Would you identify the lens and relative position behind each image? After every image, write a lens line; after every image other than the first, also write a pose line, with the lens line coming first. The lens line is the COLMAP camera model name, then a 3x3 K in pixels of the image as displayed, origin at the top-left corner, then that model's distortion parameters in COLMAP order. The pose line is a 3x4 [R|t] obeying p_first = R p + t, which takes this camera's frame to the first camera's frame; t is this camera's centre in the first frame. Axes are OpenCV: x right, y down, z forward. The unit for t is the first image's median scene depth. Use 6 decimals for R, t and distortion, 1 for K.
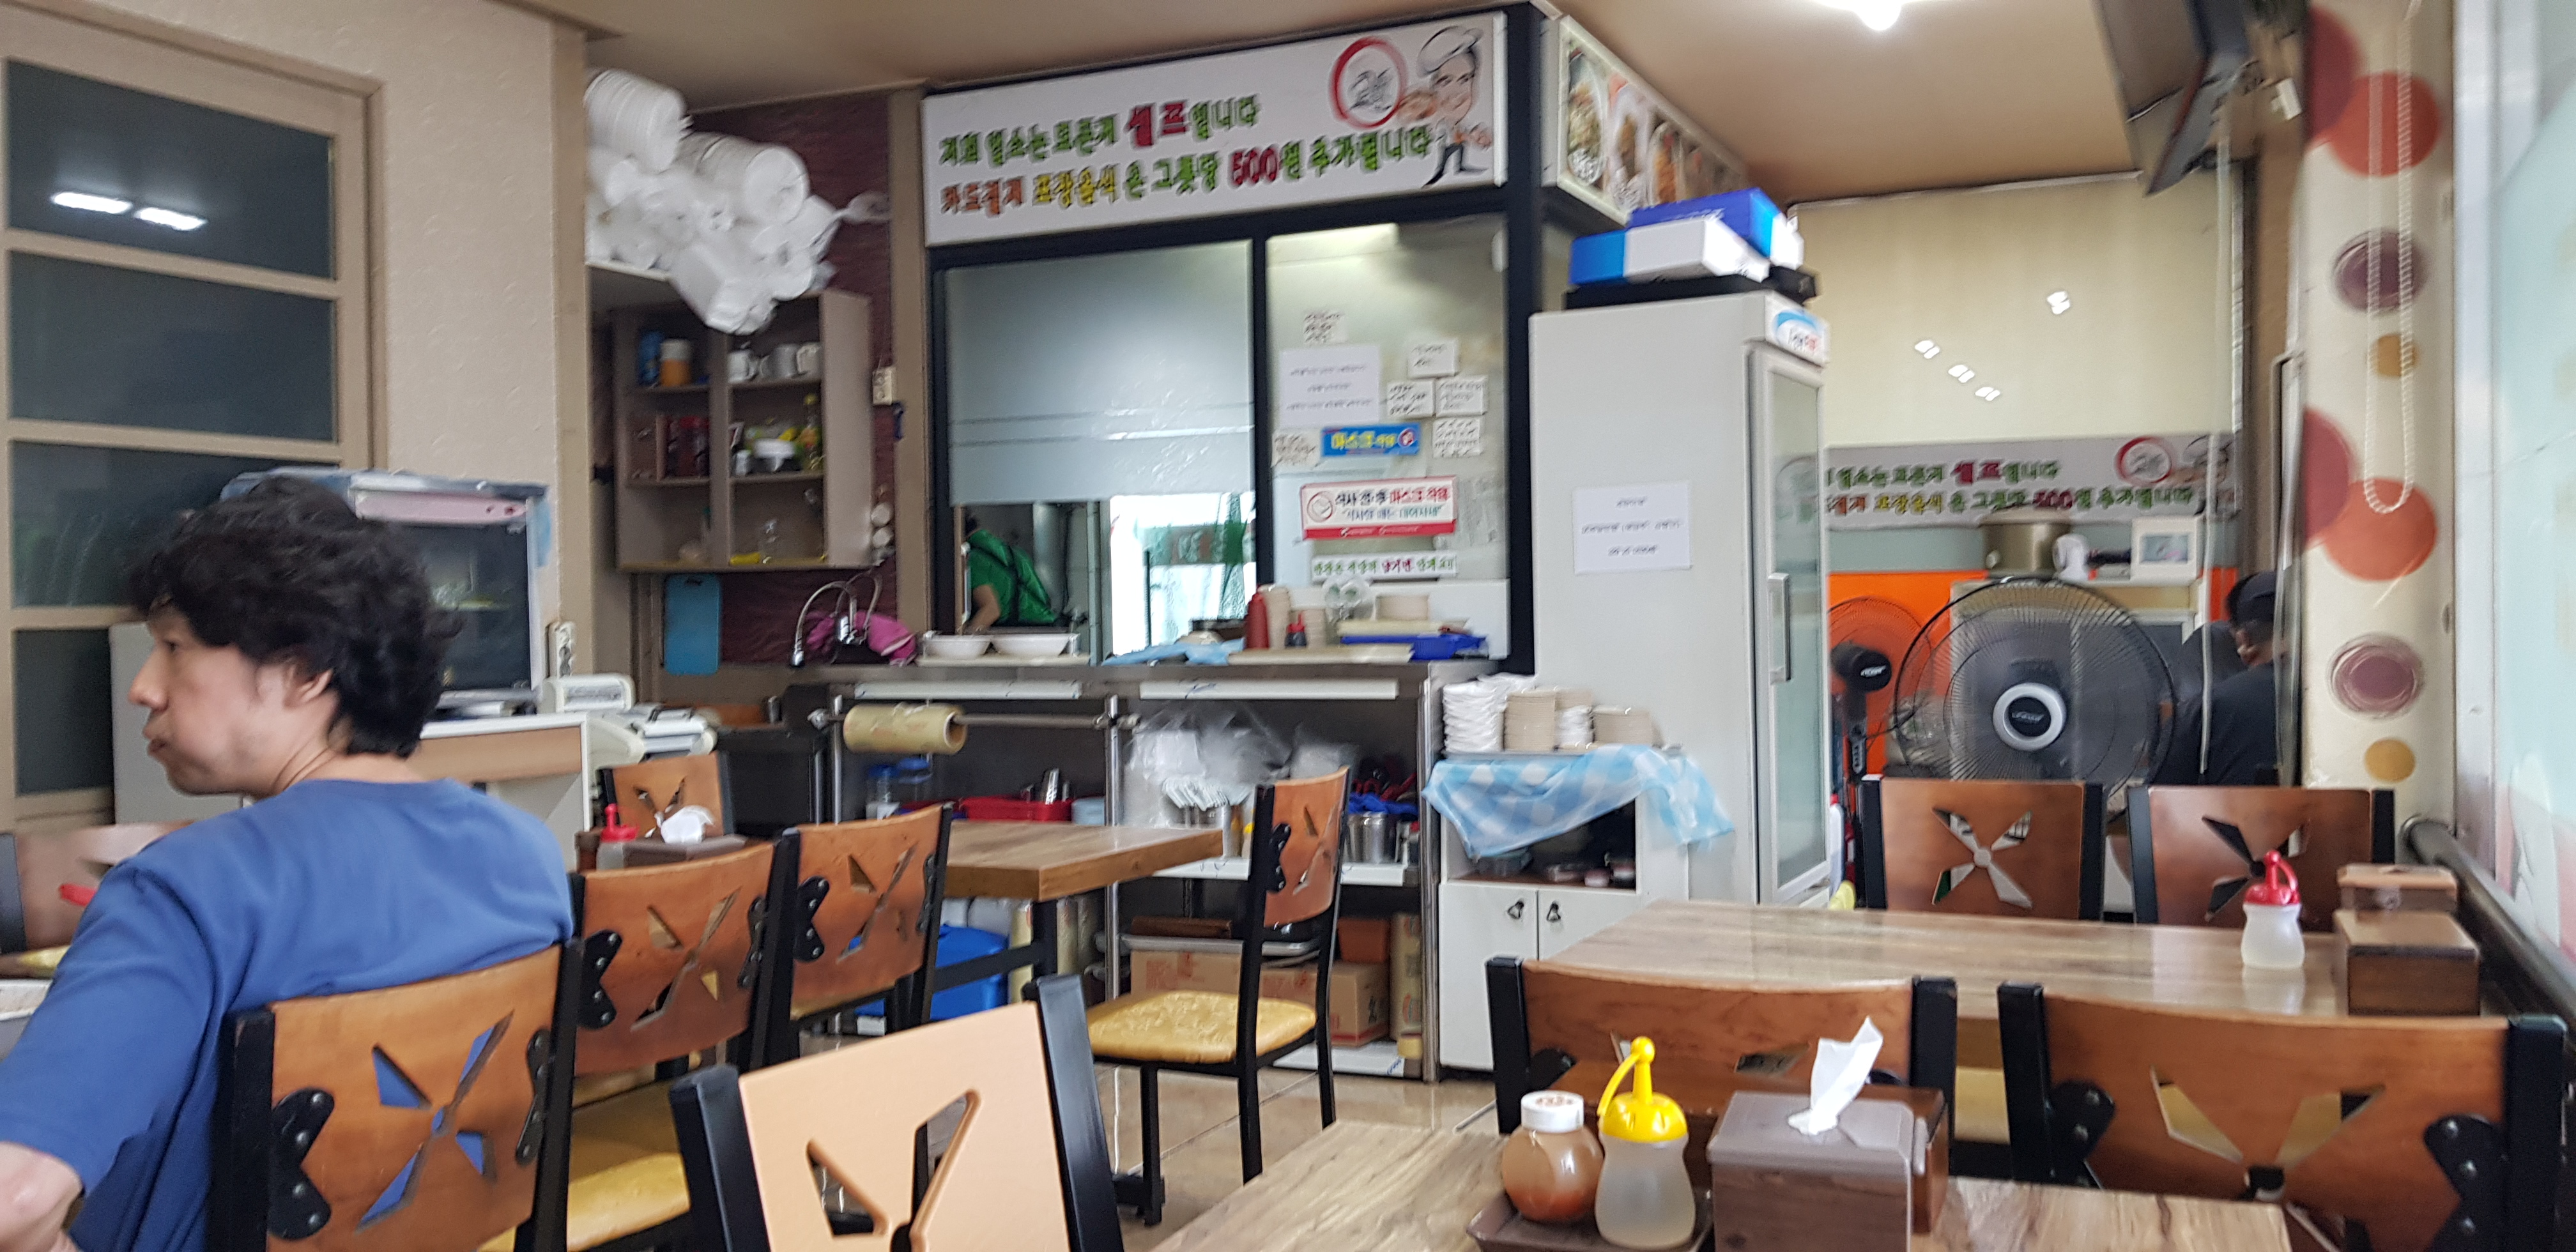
lens RADIAL K [[1858.2, 0, 1283.4], [0, 1858.2, 615.6], [0, 0, 1]] dist [0.104546, -0.167913]
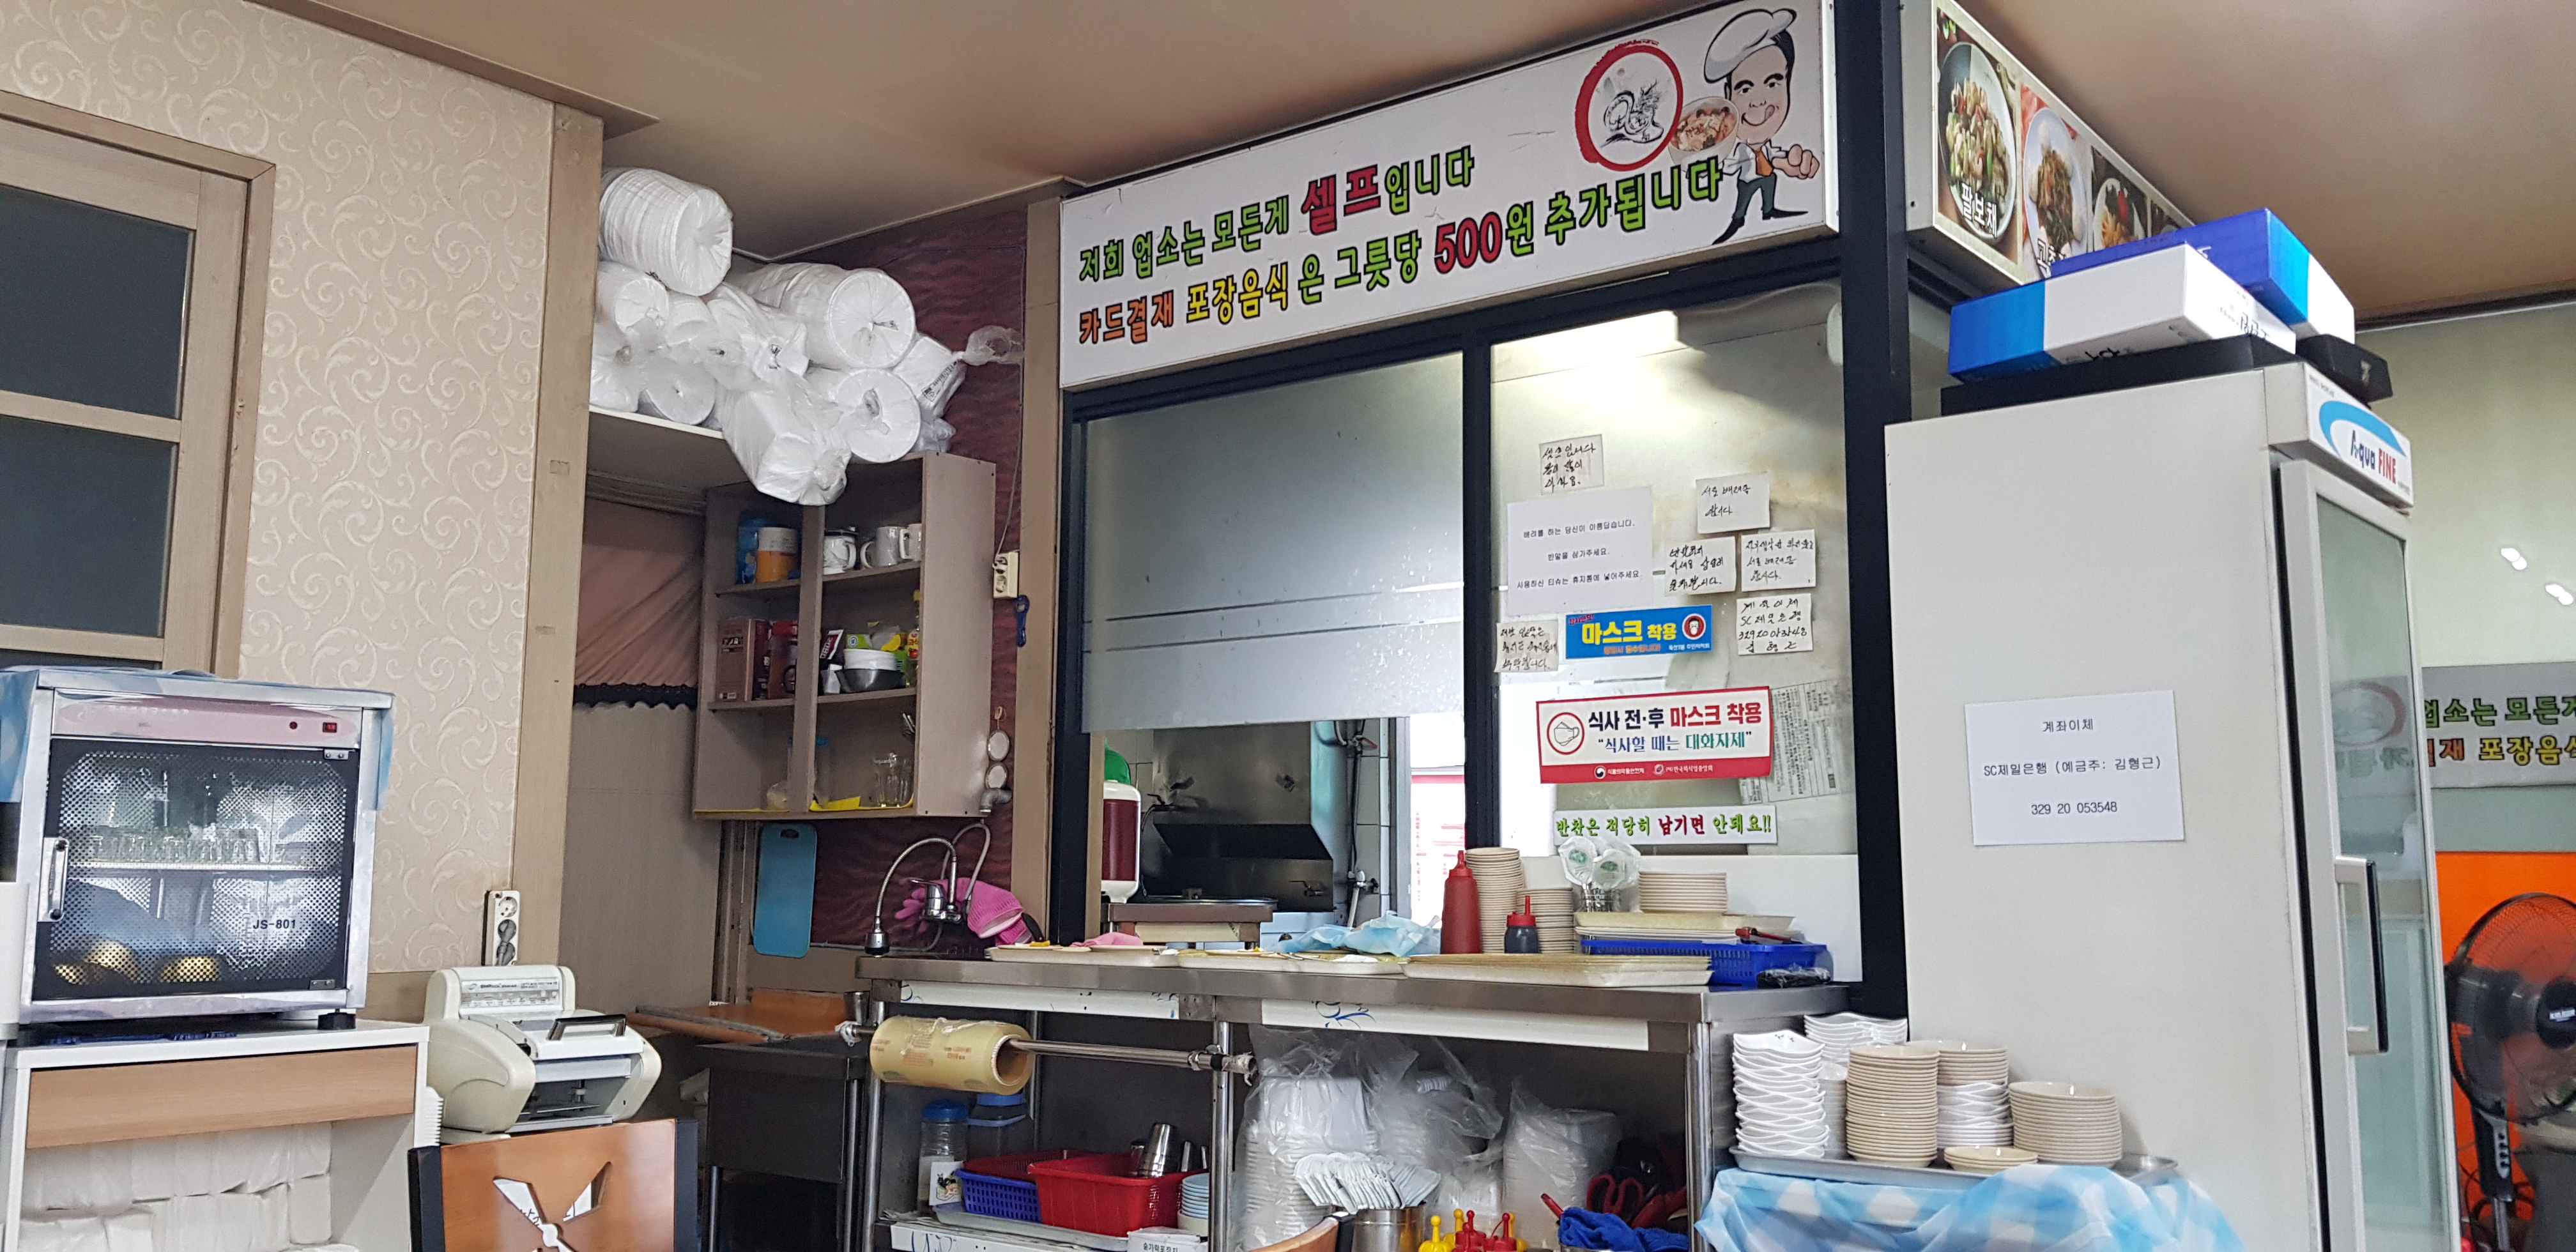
lens RADIAL K [[1858.2, 0, 1283.4], [0, 1858.2, 615.6], [0, 0, 1]] dist [0.104546, -0.167913]
pose [[0.972100, -0.010308, -0.234341, 0.078786], [-0.022058, 0.990589, -0.135078, -0.008706], [0.233528, 0.136478, 0.962724, 0.337680]]
